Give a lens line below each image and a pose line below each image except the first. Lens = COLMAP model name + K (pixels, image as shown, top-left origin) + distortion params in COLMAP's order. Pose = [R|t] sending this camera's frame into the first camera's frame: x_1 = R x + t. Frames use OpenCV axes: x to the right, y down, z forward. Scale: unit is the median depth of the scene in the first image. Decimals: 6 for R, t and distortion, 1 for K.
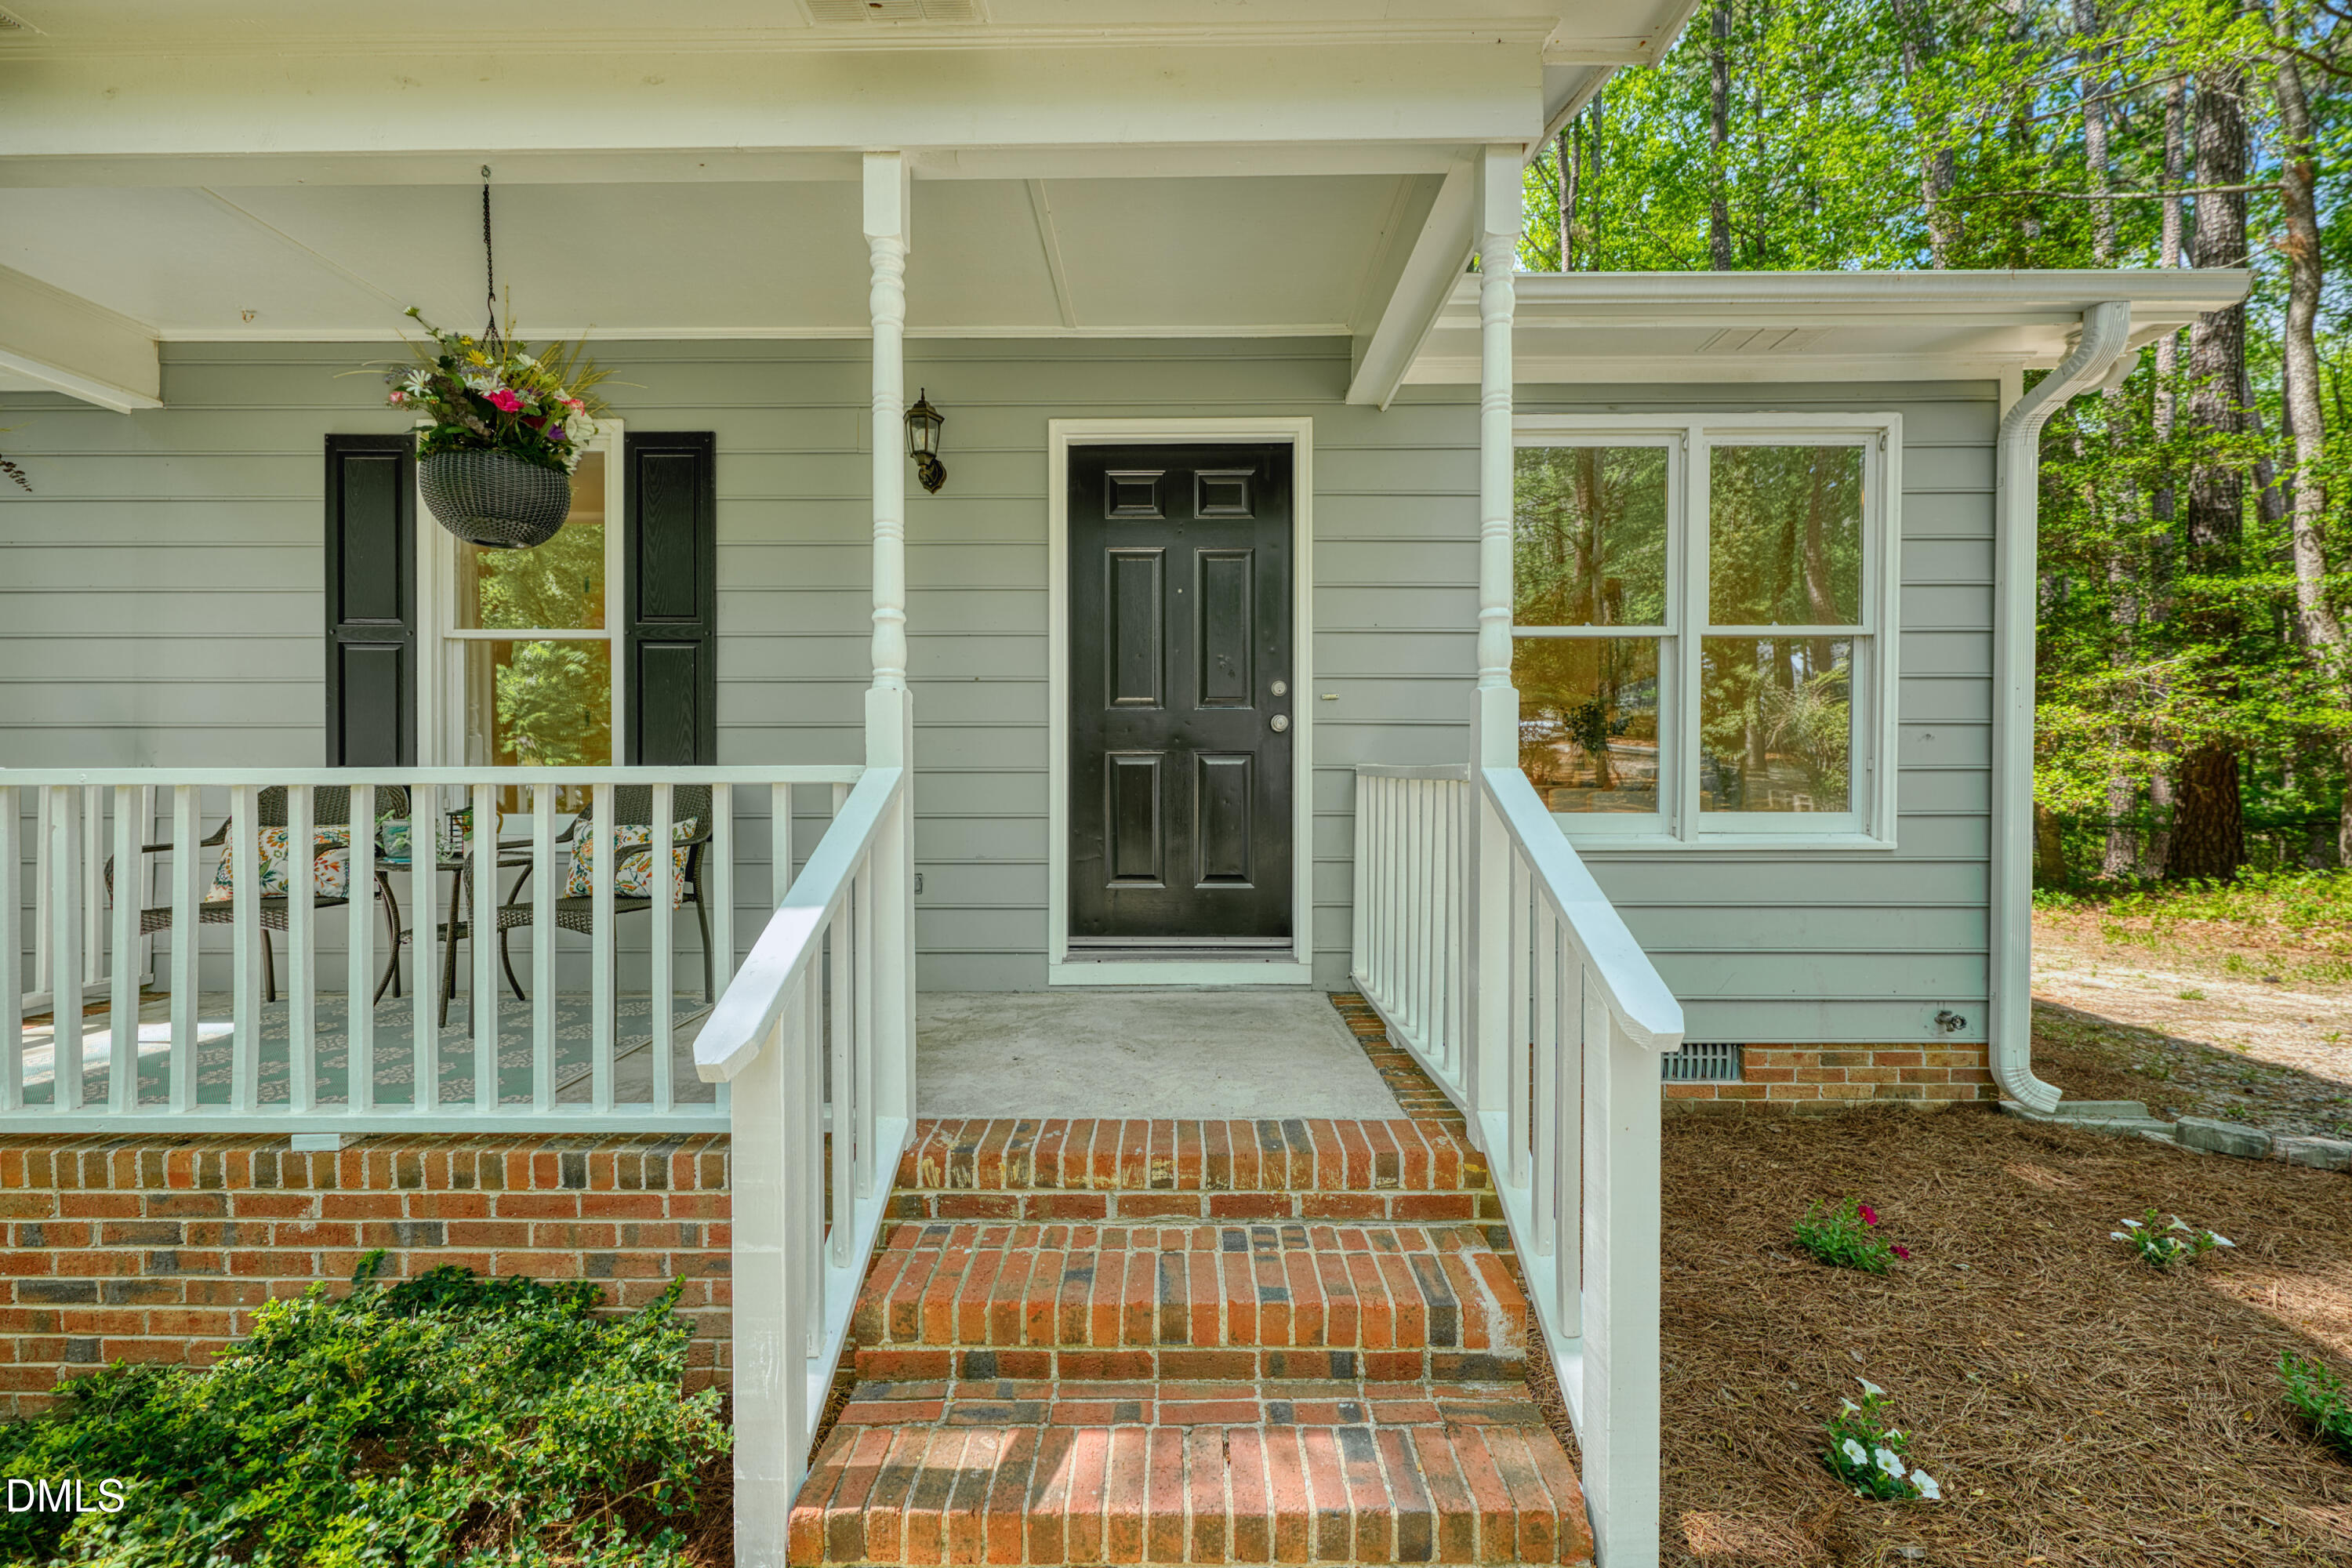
lens RADIAL K [[919.1, 0, 1168.9], [0, 919.1, 776.5], [0, 0, 1]] dist [0.001894, -0.000127]
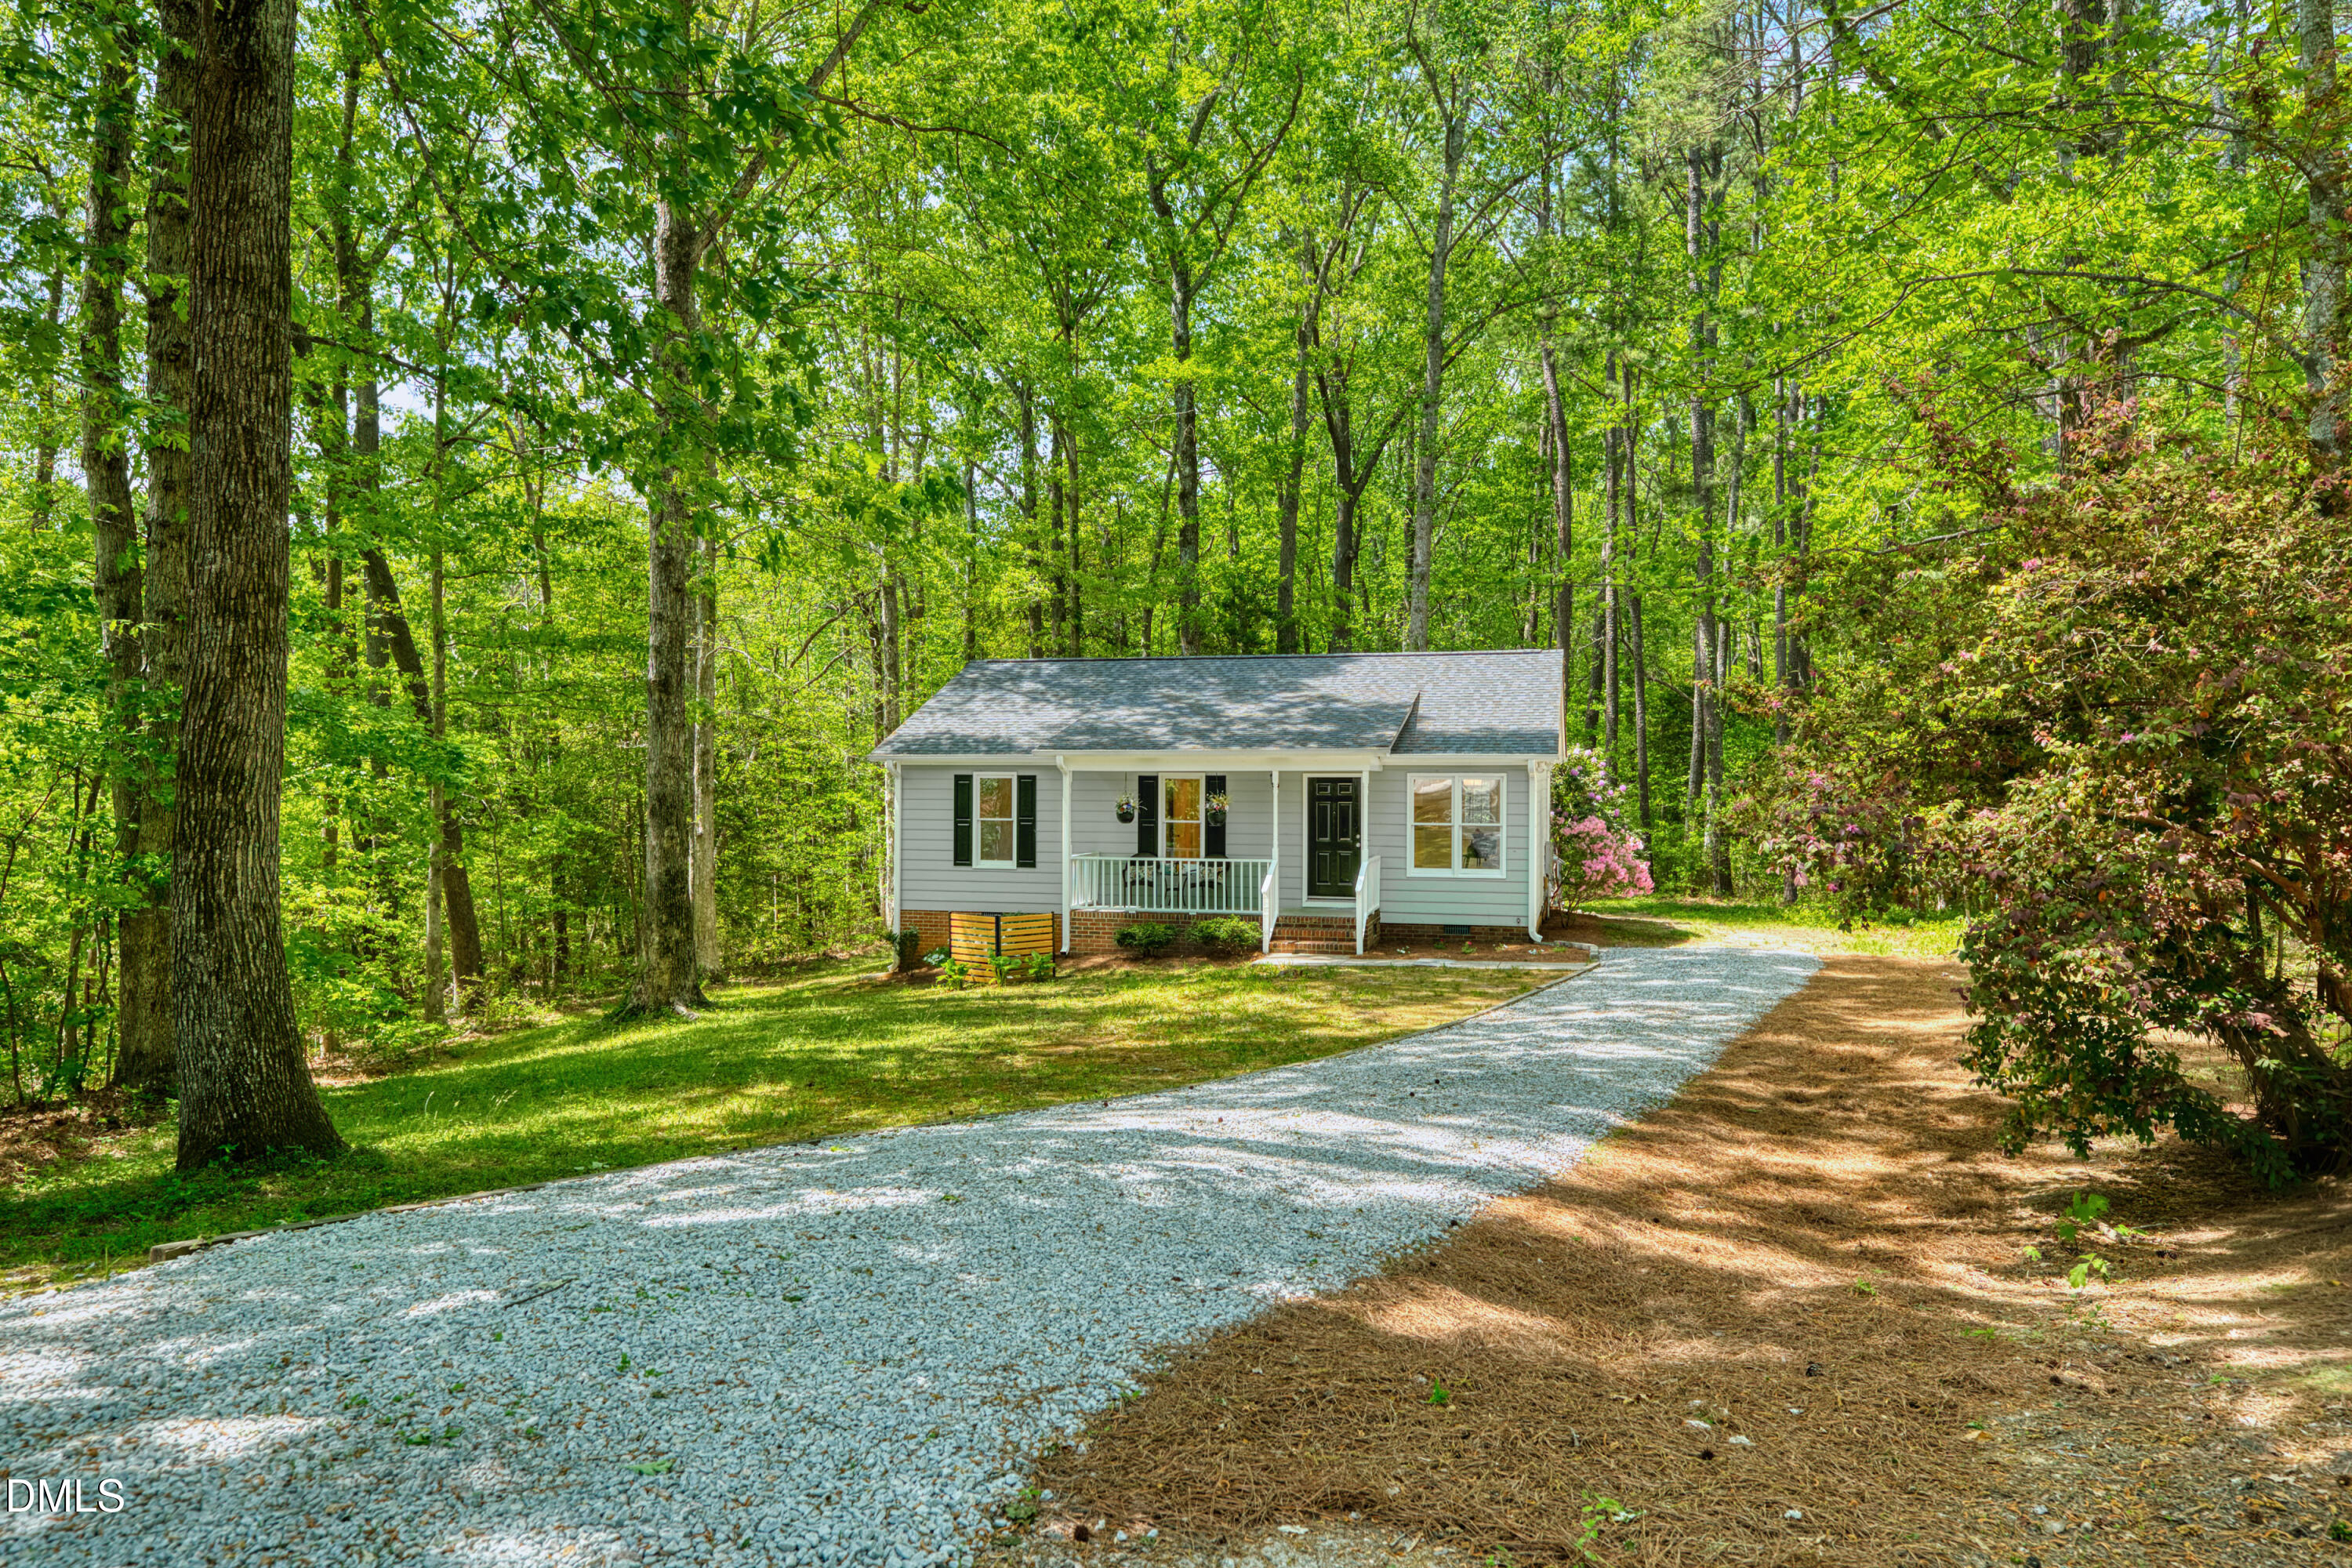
lens RADIAL K [[1514.6, 0, 1176.0], [0, 1514.6, 784.0], [0, 0, 1]] dist [0.005157, 0.001175]
pose [[0.963591, 0.001834, -0.267376, 1.357297], [-0.002891, 0.999989, -0.003560, -0.363535], [0.267366, 0.004203, 0.963586, -6.845565]]
